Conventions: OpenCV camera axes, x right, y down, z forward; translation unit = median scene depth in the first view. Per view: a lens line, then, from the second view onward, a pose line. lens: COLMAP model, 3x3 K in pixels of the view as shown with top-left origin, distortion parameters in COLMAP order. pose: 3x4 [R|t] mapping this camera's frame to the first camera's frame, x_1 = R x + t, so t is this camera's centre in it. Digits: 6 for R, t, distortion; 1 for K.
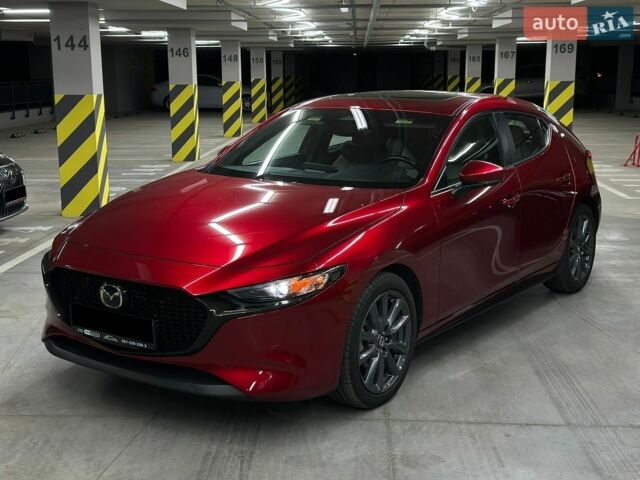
lens RADIAL K [[902.6, 0, 320.4], [0, 902.6, 248.6], [0, 0, 1]] dist [0.211747, -0.407223]
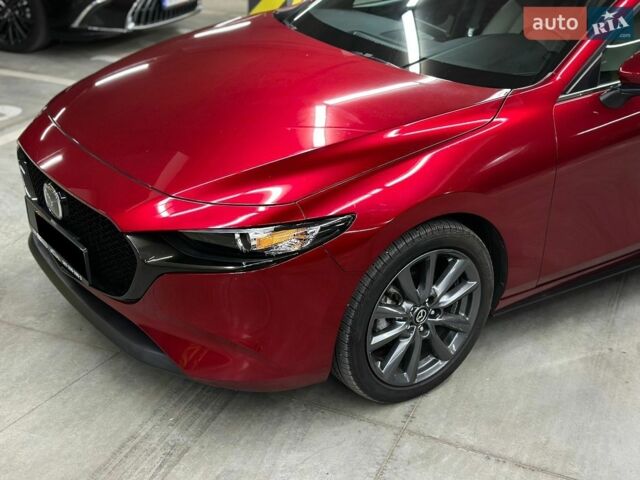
lens RADIAL K [[902.6, 0, 320.4], [0, 902.6, 248.6], [0, 0, 1]] dist [0.211747, -0.407223]
pose [[0.940803, 0.178134, -0.288371, 0.084699], [-0.106524, 0.963048, 0.247370, -0.050735], [0.321780, -0.202008, 0.925014, 0.155972]]
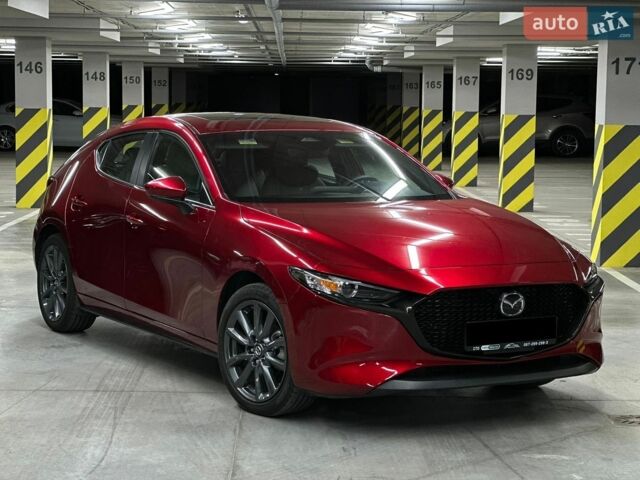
lens RADIAL K [[1455.3, 0, 320.0], [0, 1455.3, 240.0], [0, 0, 1]] dist [0.388872, -0.003896]
pose [[0.998033, 0.011260, 0.061663, 0.022305], [-0.005246, 0.995287, -0.096829, 0.079742], [-0.062463, 0.096315, 0.993389, -0.388938]]
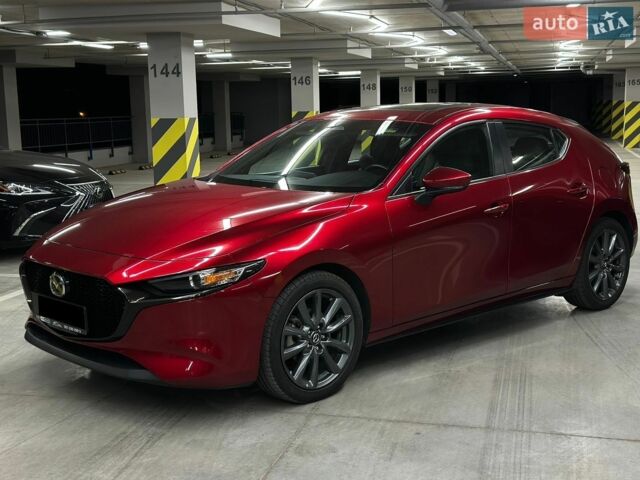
lens RADIAL K [[902.6, 0, 320.4], [0, 902.6, 248.6], [0, 0, 1]] dist [0.211747, -0.407223]
pose [[0.979274, 0.018265, -0.201716, 0.126438], [-0.025343, 0.999148, -0.032559, 0.015390], [0.200950, 0.036997, 0.978903, -0.003606]]
